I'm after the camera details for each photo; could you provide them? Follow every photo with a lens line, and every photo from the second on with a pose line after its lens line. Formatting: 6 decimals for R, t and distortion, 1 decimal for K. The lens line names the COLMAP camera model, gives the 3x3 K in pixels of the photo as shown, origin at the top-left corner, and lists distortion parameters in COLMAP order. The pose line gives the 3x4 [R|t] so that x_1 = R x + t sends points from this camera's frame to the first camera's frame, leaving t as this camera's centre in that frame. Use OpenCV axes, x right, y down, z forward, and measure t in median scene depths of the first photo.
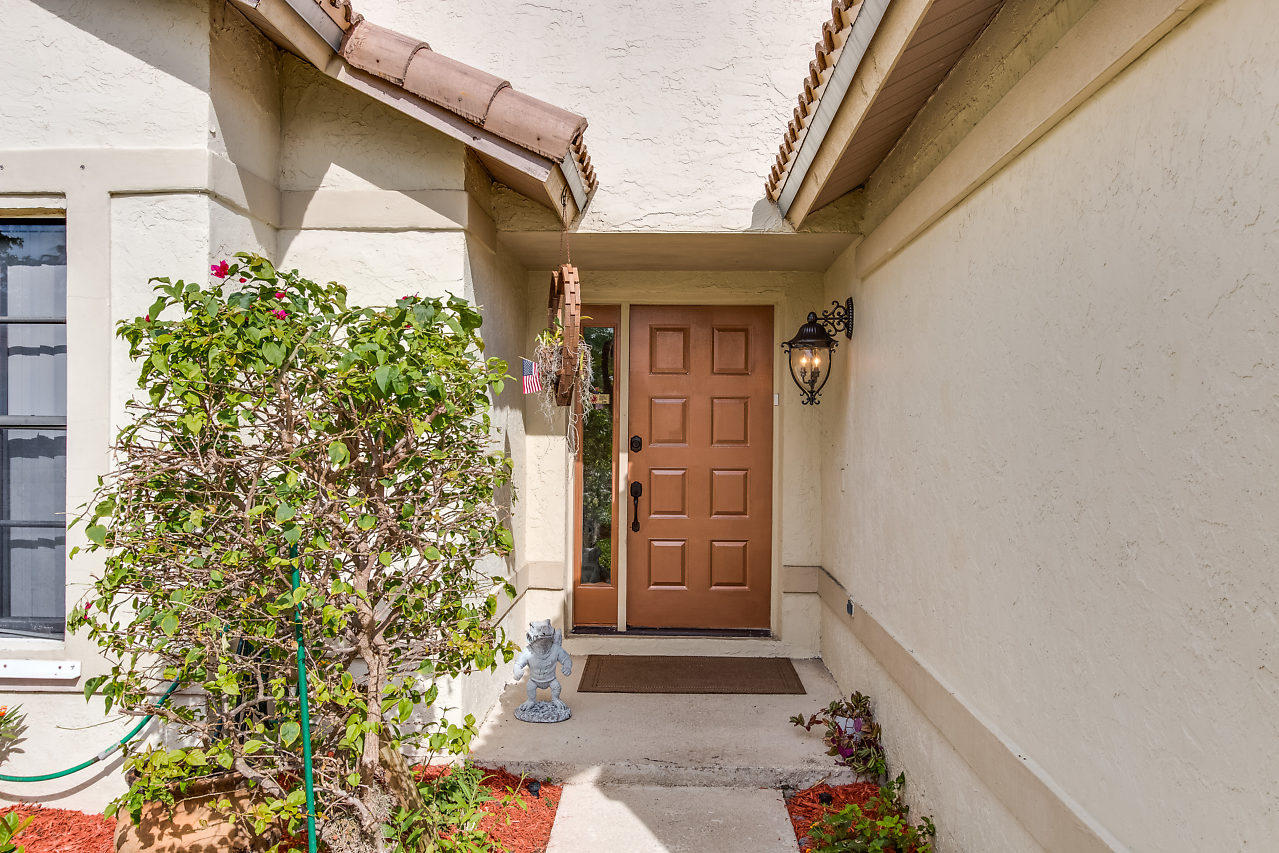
lens RADIAL K [[1018.6, 0, 639.5], [0, 1018.6, 426.5], [0, 0, 1]] dist [0.002676, 0.001283]
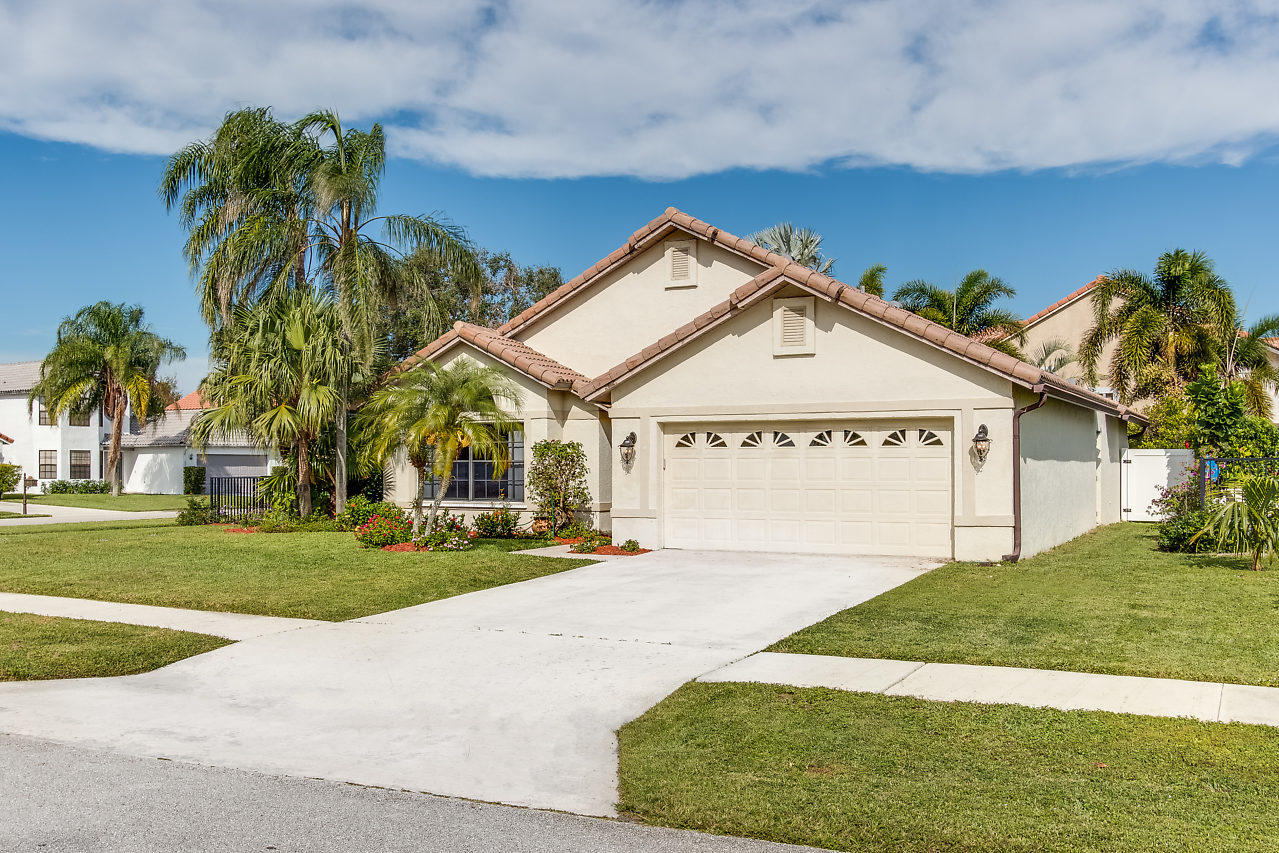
lens RADIAL K [[1251.2, 0, 640.9], [0, 1251.2, 460.9], [0, 0, 1]] dist [0.007846, 0.006107]
pose [[0.913744, -0.008631, -0.406198, 2.422435], [0.009896, 0.999951, 0.001013, -0.005170], [0.406169, -0.004945, 0.913785, -4.320741]]
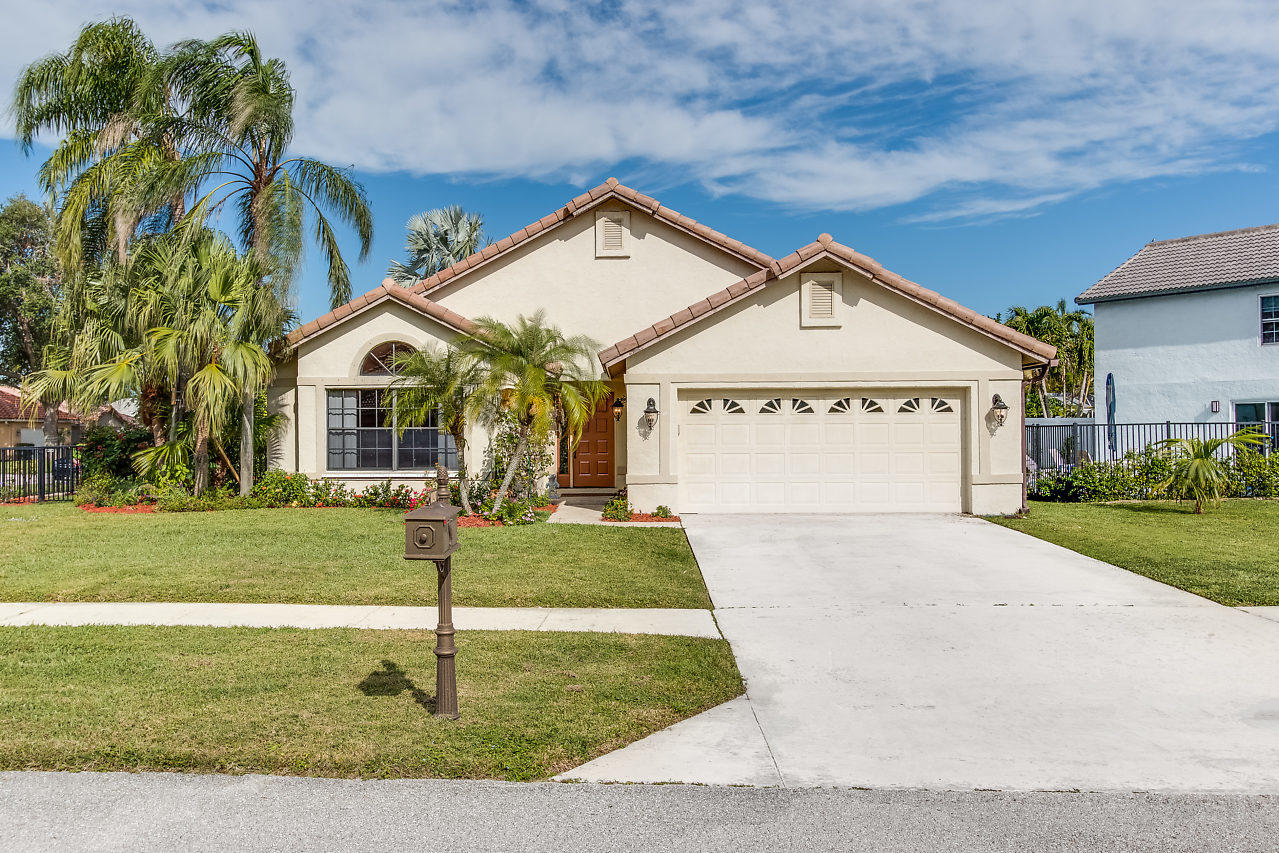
lens RADIAL K [[1107.2, 0, 626.4], [0, 1107.2, 426.2], [0, 0, 1]] dist [0.002290, 0.000580]
pose [[0.999369, -0.011482, 0.033605, 0.068827], [0.011382, 0.999930, 0.003176, -0.019242], [-0.033639, -0.002792, 0.999430, -4.171174]]
